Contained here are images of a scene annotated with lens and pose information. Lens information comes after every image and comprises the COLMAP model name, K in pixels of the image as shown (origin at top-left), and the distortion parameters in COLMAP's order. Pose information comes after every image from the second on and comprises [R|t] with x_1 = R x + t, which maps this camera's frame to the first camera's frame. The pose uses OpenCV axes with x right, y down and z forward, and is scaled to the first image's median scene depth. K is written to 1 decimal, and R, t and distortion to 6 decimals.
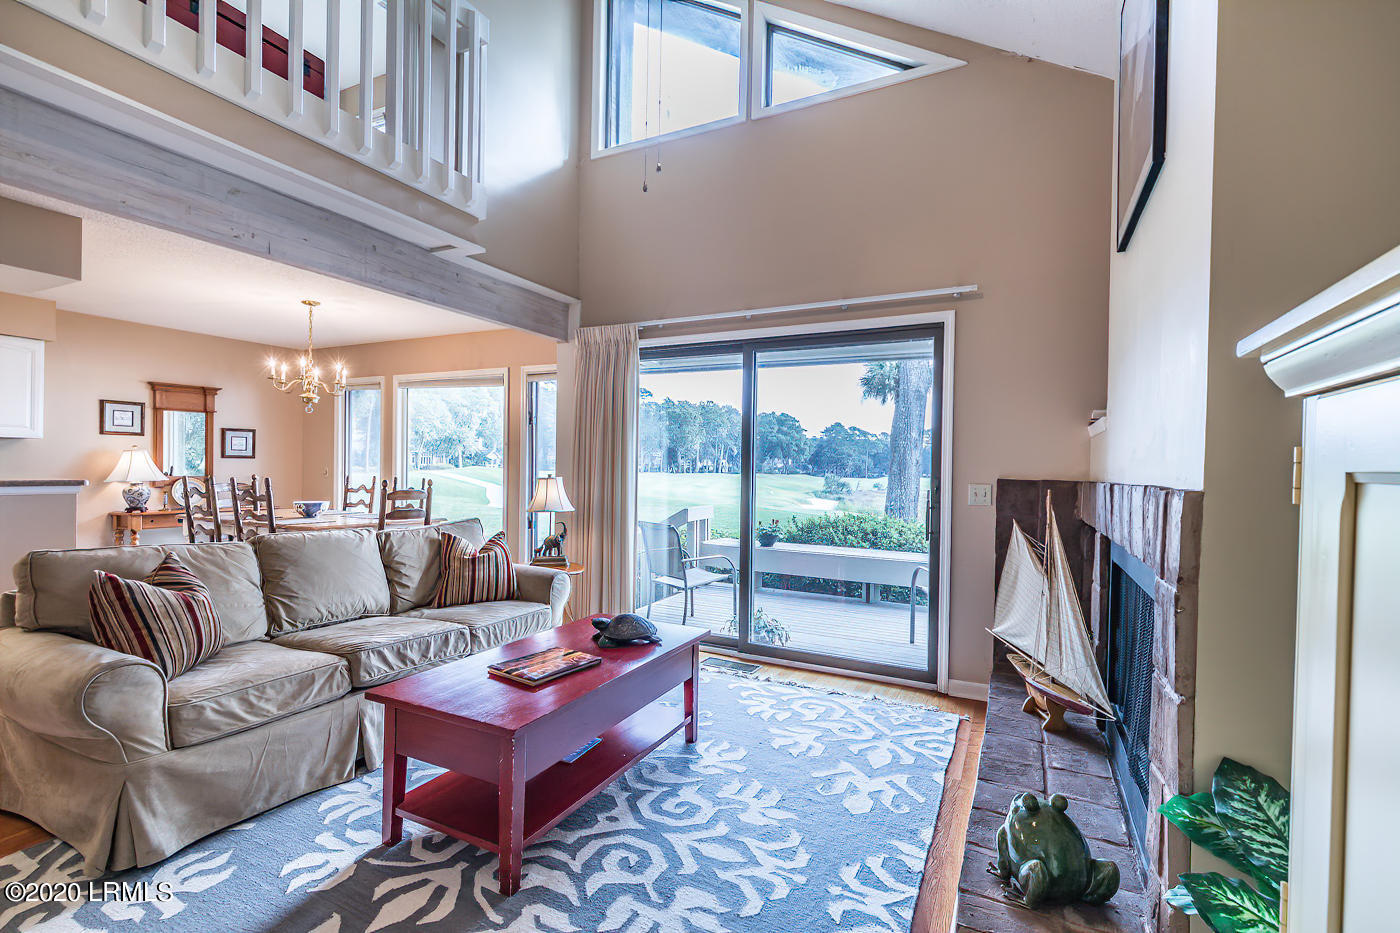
lens RADIAL K [[628.4, 0, 712.2], [0, 628.4, 467.0], [0, 0, 1]] dist [0.005691, 0.001340]
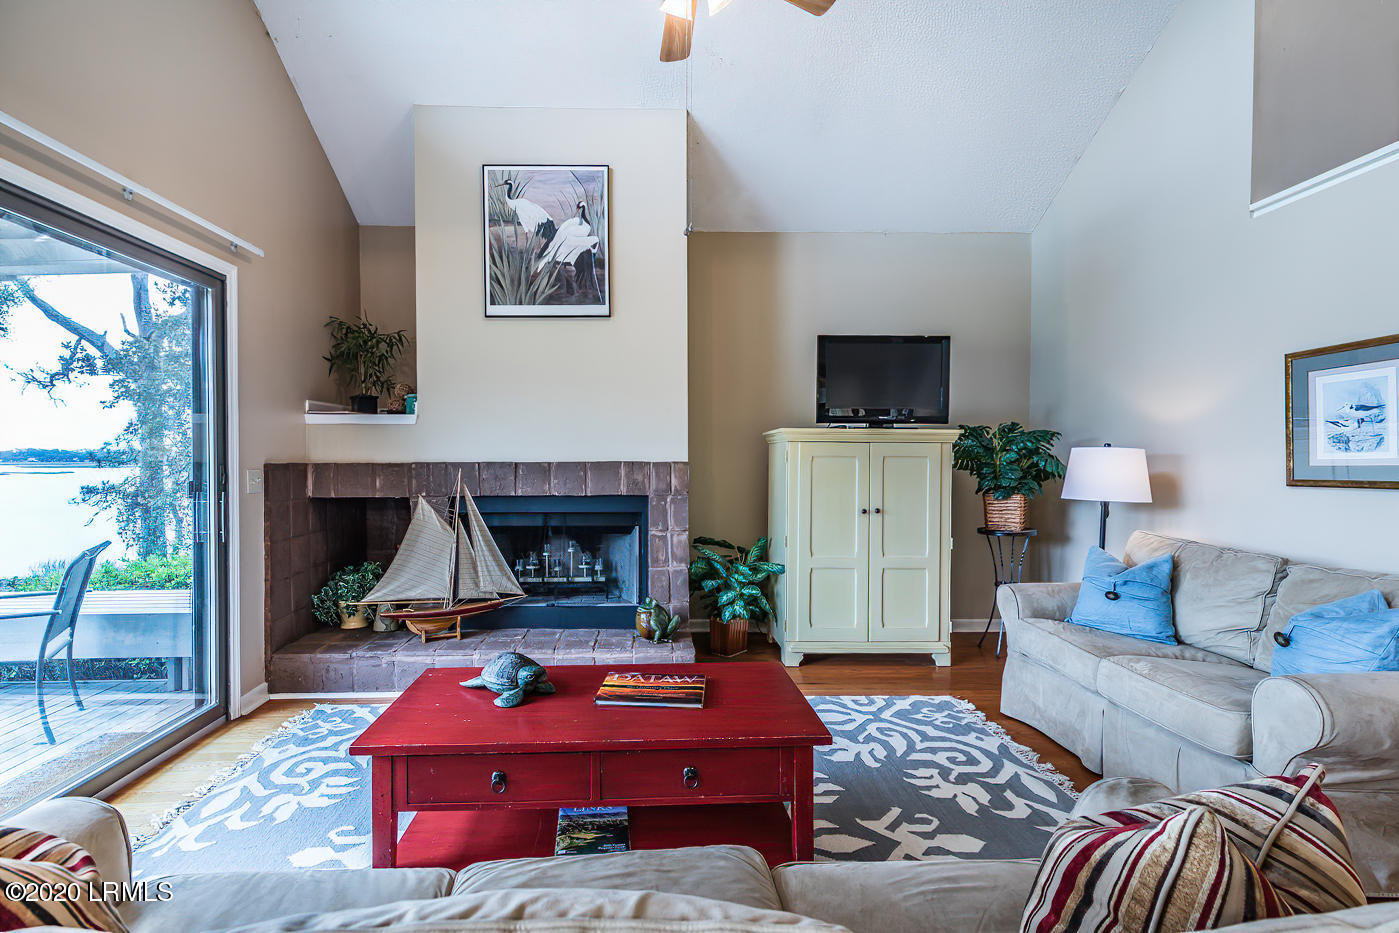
lens RADIAL K [[647.4, 0, 674.9], [0, 647.4, 468.8], [0, 0, 1]] dist [0.006853, -0.000737]
pose [[-0.472278, -0.030693, 0.880915, -0.417209], [-0.007191, 0.999494, 0.030969, -0.004885], [-0.881420, 0.008291, -0.472260, 0.552472]]
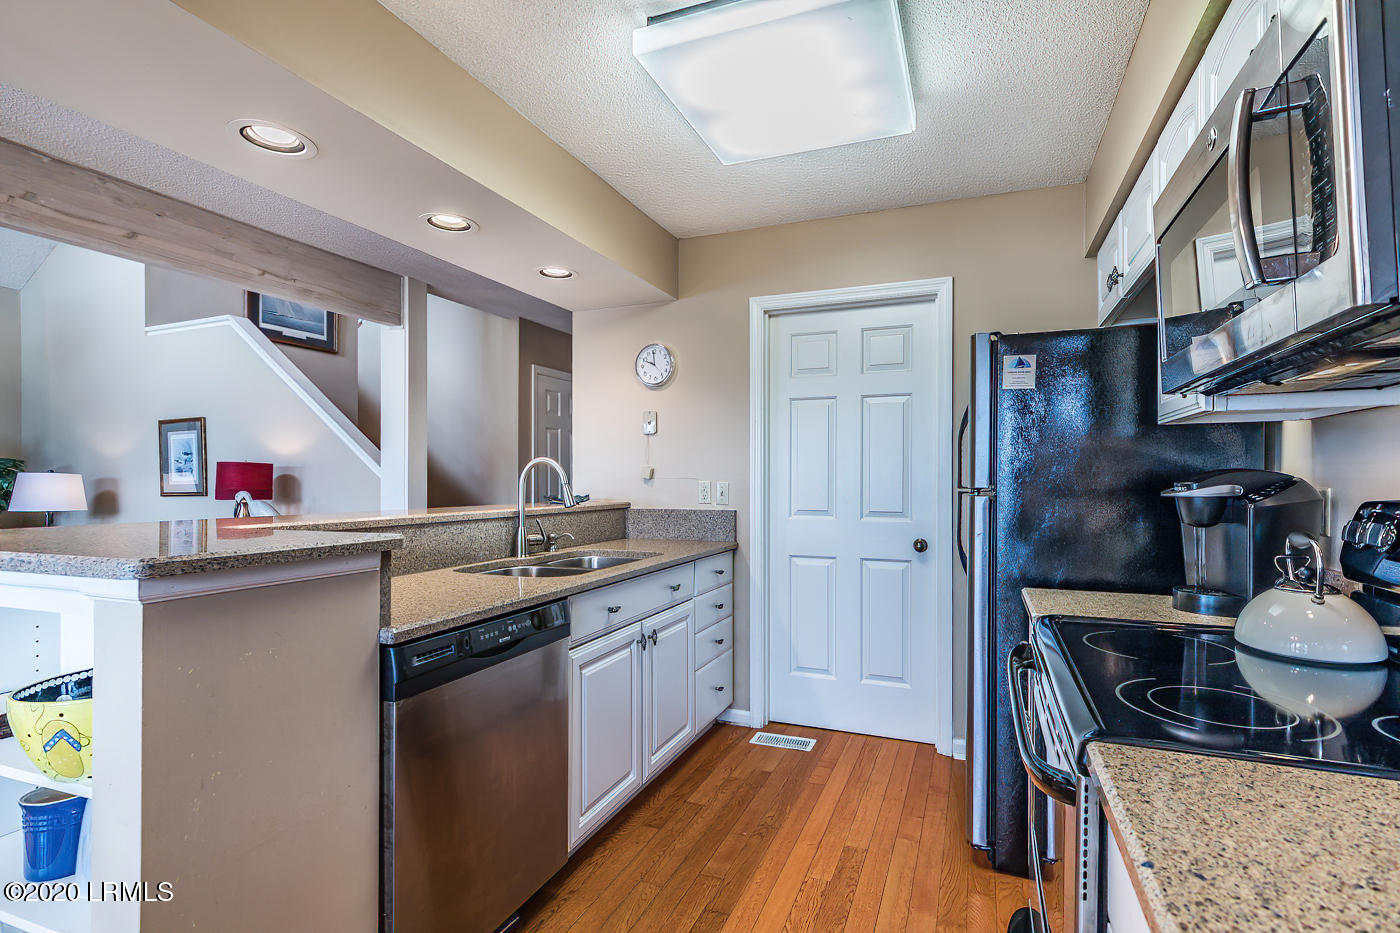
lens RADIAL K [[647.9, 0, 708.8], [0, 647.9, 473.8], [0, 0, 1]] dist [0.006853, -0.000737]
pose [[-0.997298, -0.014709, -0.071977, -0.858780], [-0.014093, 0.999860, -0.009054, -0.012364], [0.072100, -0.008015, -0.997365, 0.813809]]
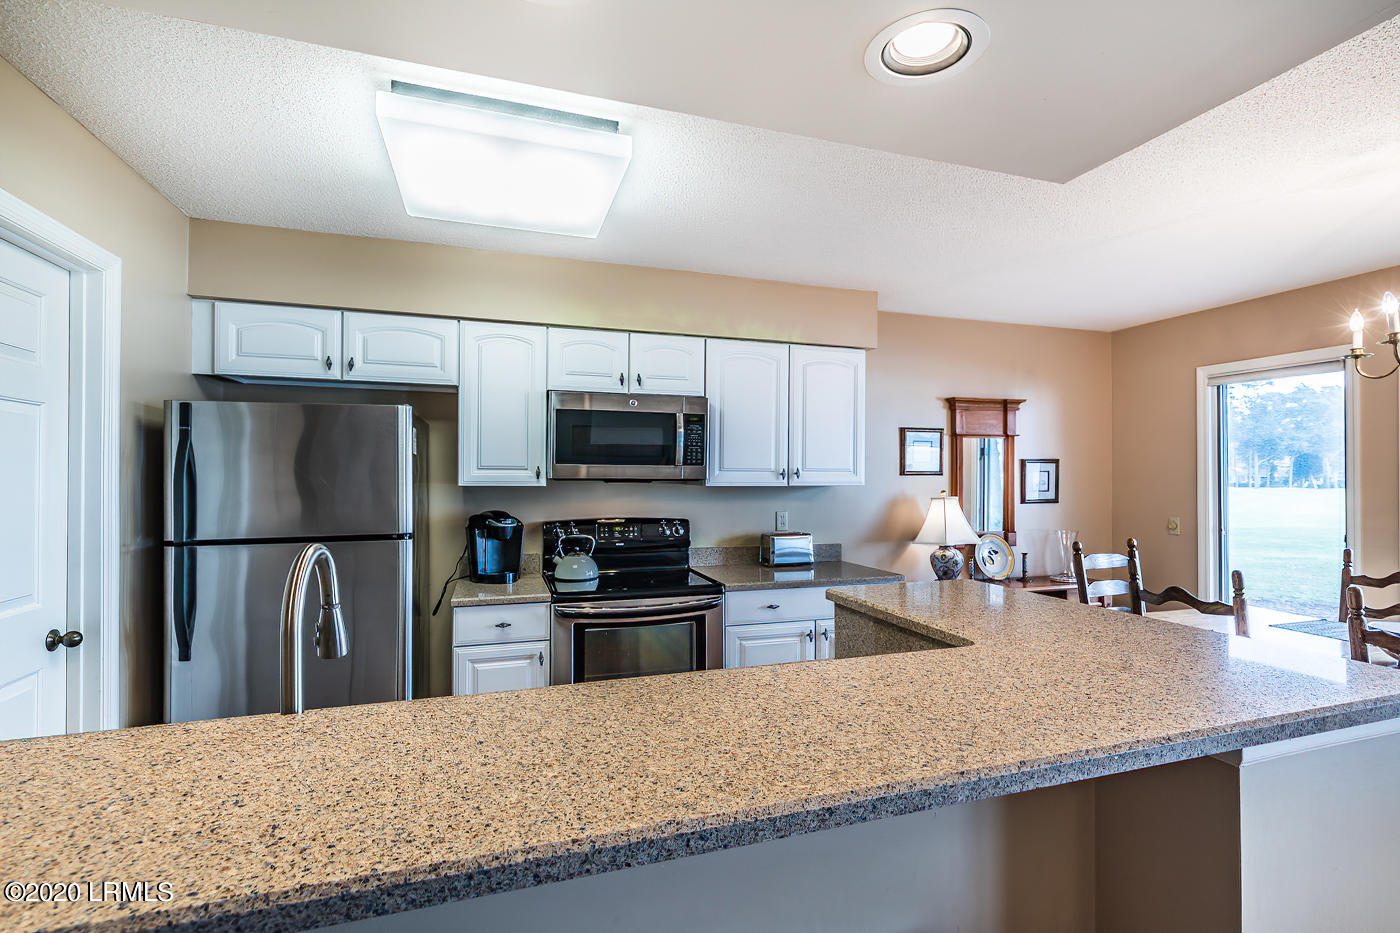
lens RADIAL K [[628.4, 0, 714.7], [0, 628.4, 473.1], [0, 0, 1]] dist [0.005691, 0.001340]
pose [[0.694785, -0.022894, -0.718853, -0.579508], [0.011984, 0.999723, -0.020257, -0.041150], [0.719118, 0.005459, 0.694867, 0.330875]]
